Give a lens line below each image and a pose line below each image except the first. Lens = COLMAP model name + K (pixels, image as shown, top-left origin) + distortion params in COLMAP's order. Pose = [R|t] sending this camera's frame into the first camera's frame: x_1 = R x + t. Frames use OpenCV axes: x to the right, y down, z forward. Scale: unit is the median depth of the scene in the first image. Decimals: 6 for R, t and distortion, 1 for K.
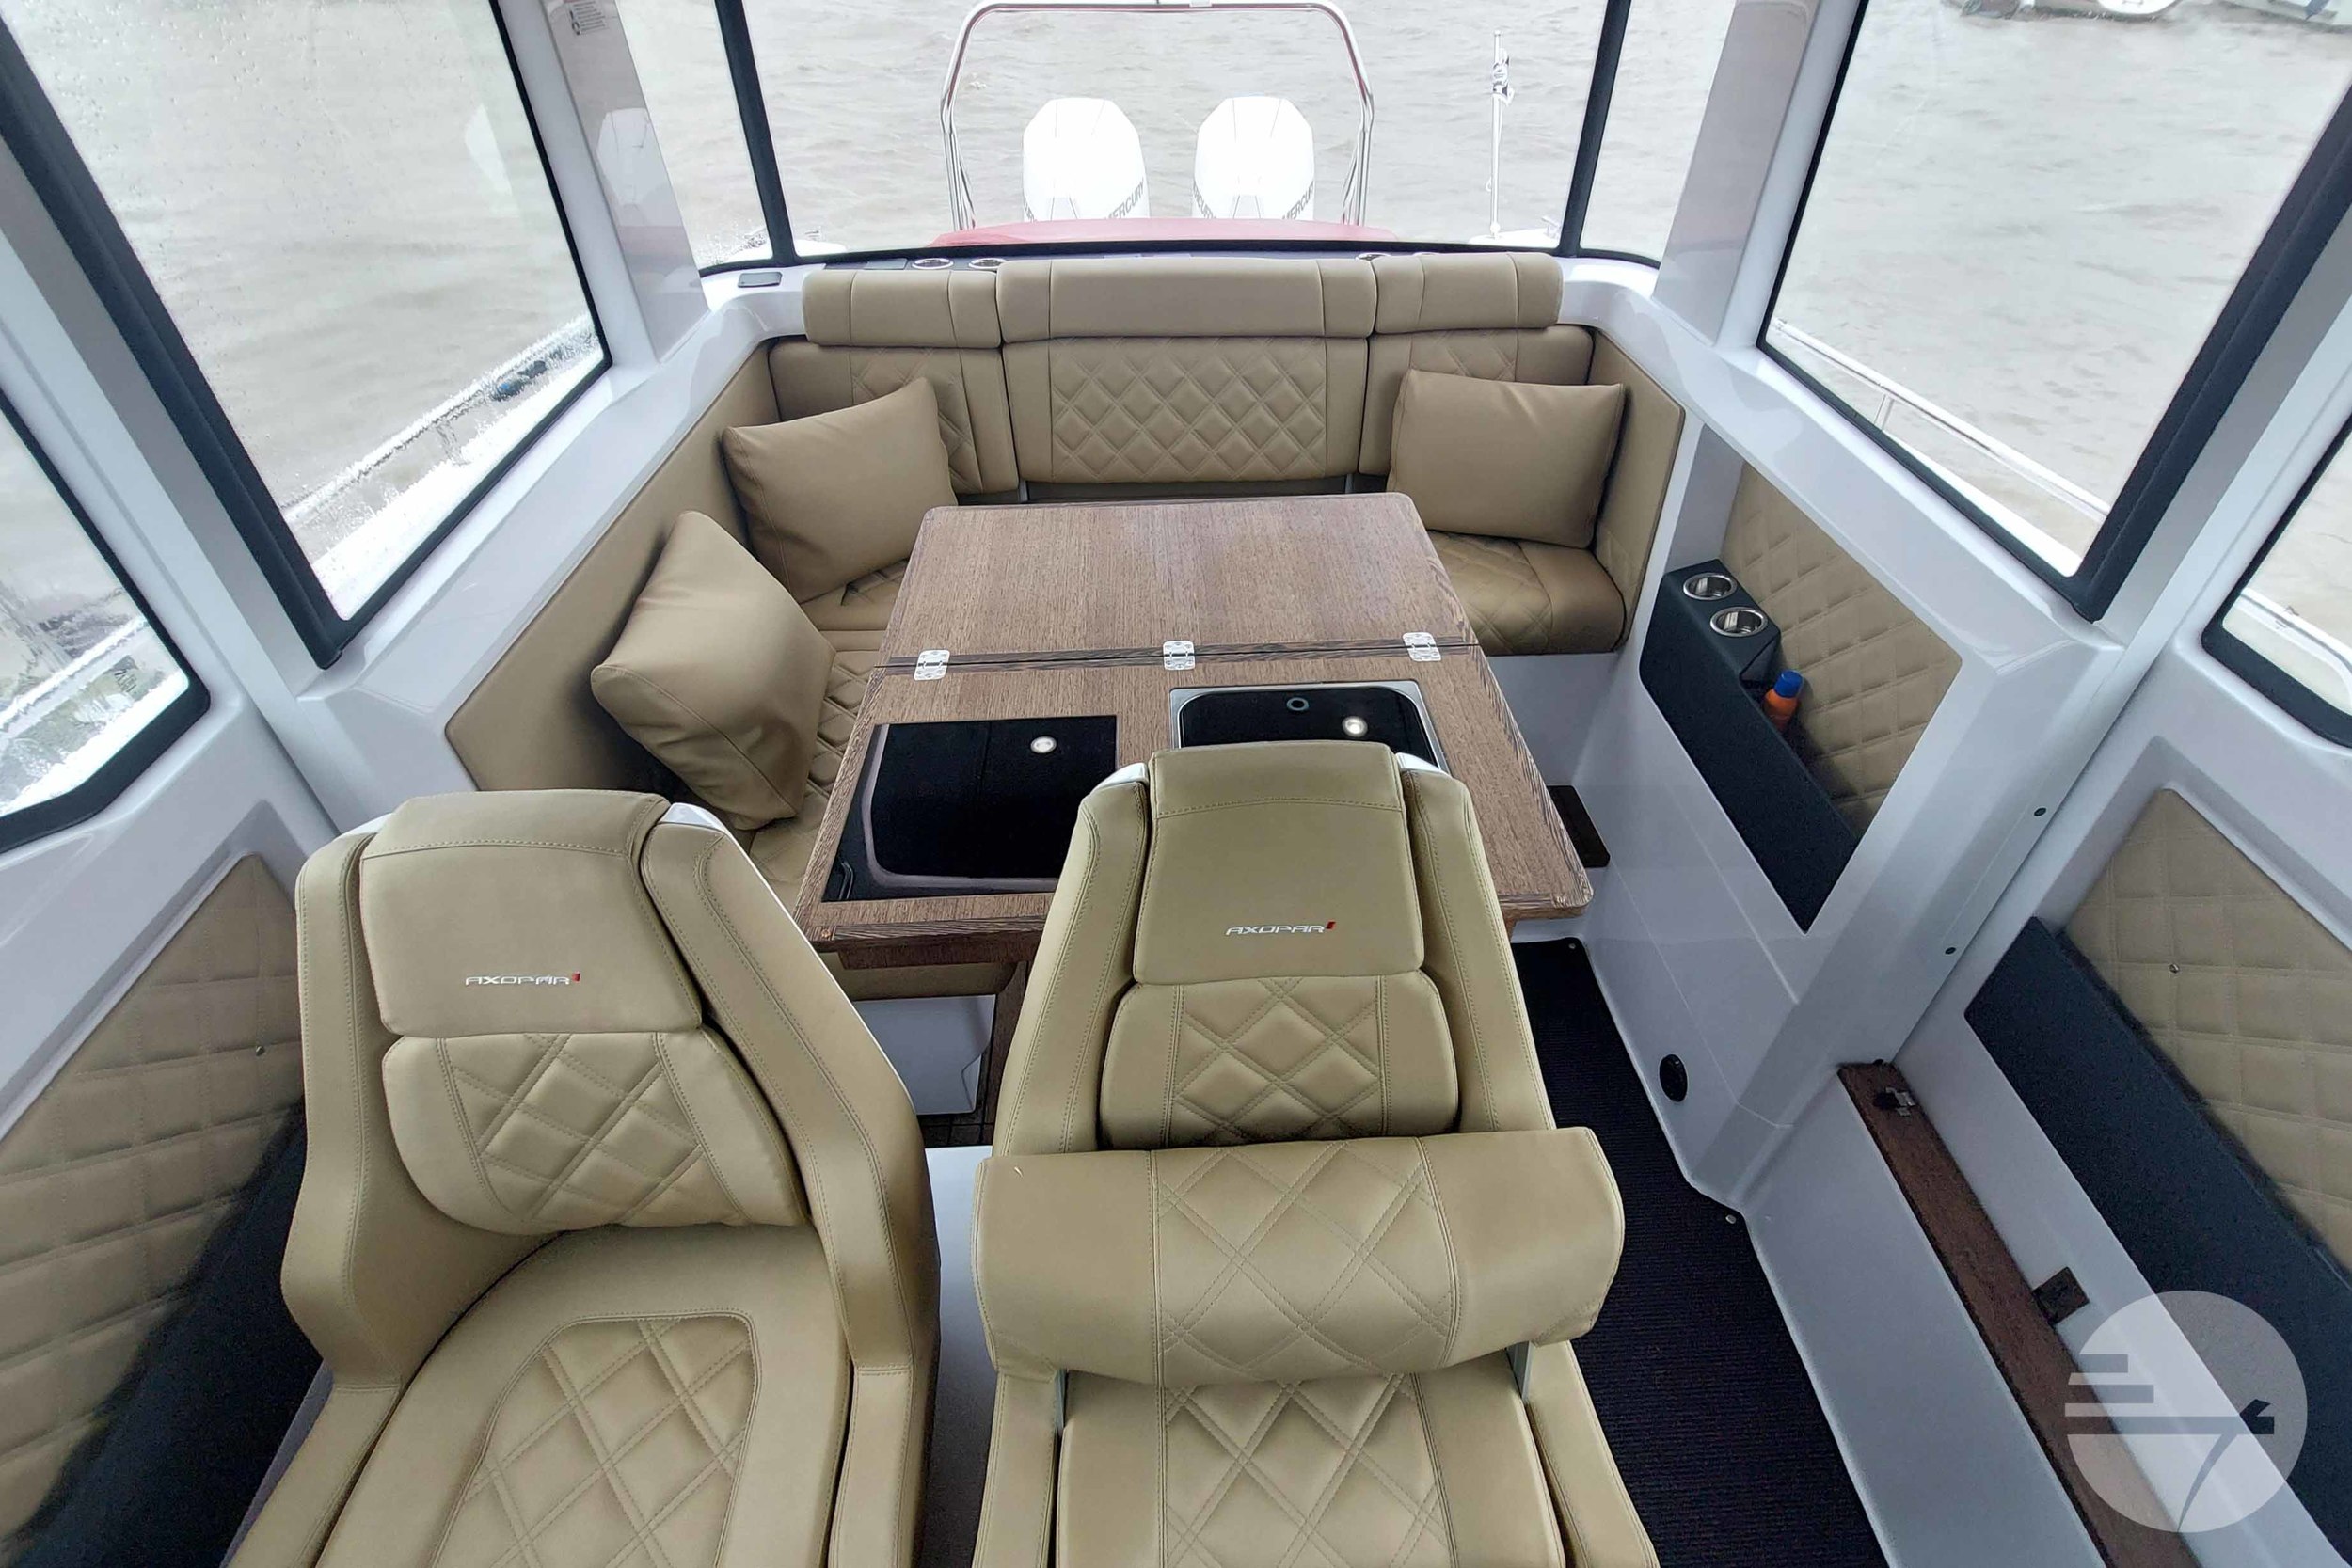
lens RADIAL K [[1032.4, 0, 1189.7], [0, 1032.4, 850.6], [0, 0, 1]] dist [0.001931, -0.012425]
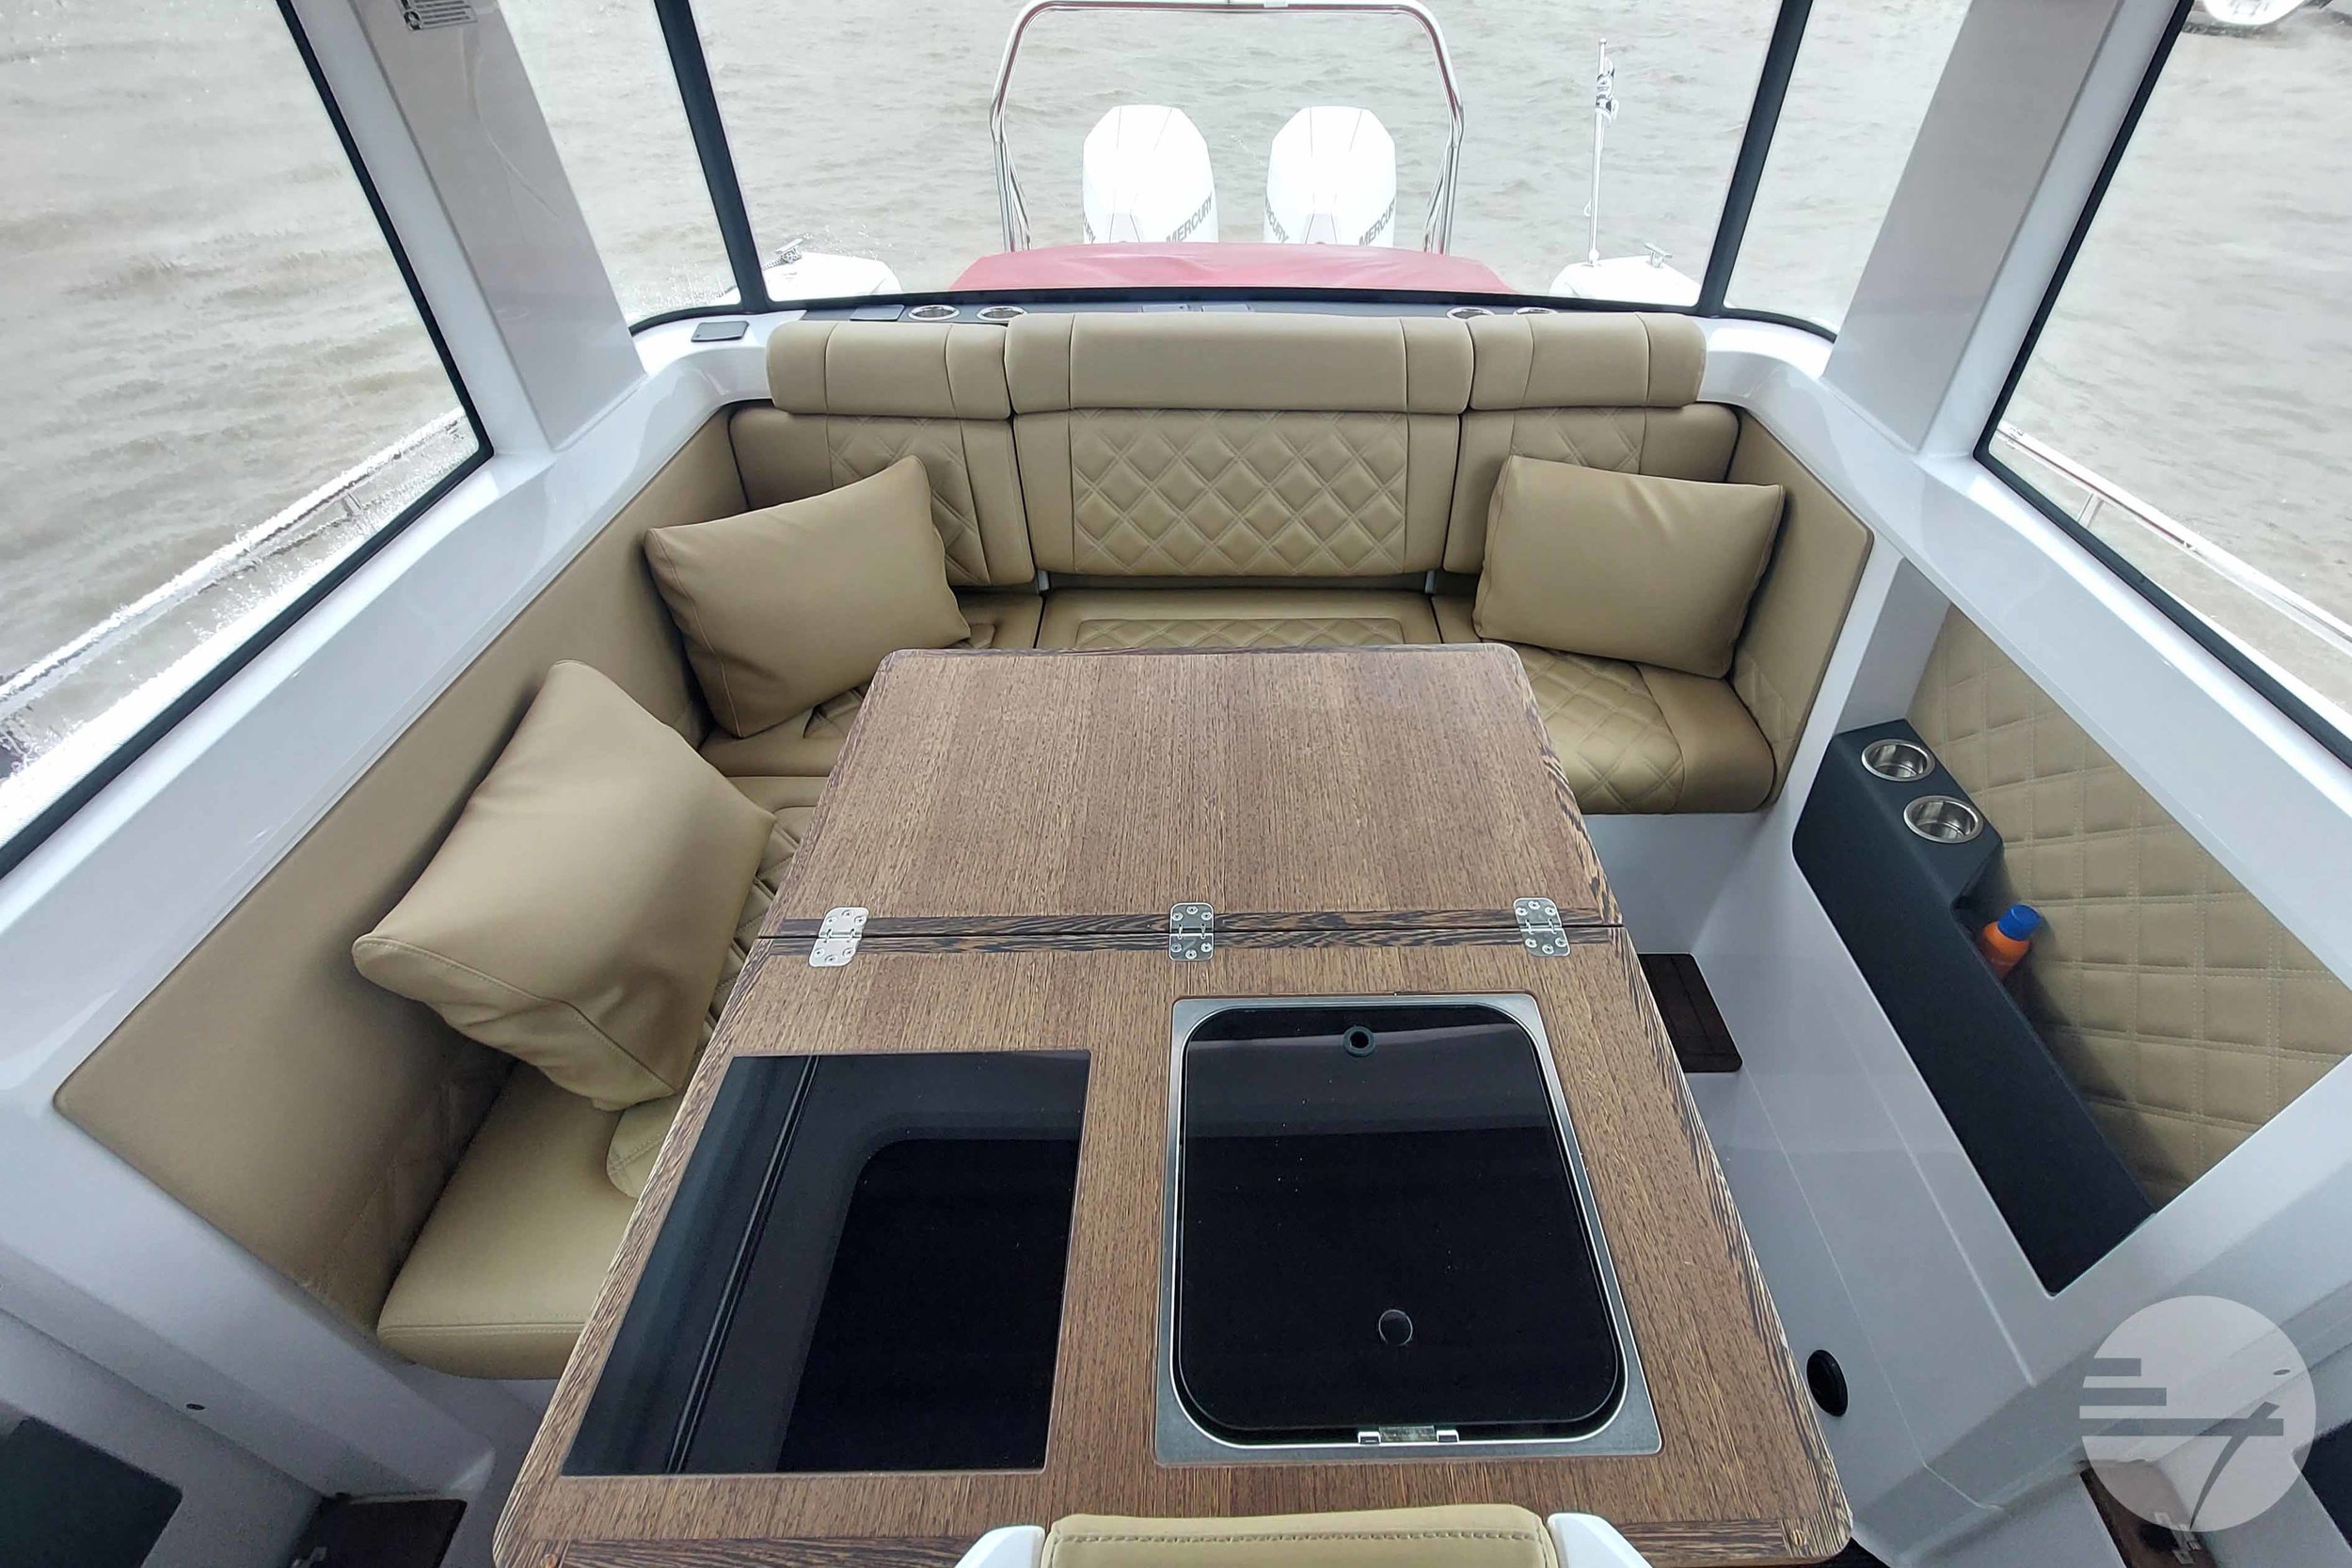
lens RADIAL K [[986.8, 0, 1236.6], [0, 986.8, 822.2], [0, 0, 1]] dist [-0.002967, -0.007153]
pose [[0.999435, 0.027561, -0.019245, 0.020609], [-0.027497, 0.999615, 0.003628, -0.178277], [0.019337, -0.003097, 0.999808, 0.224098]]
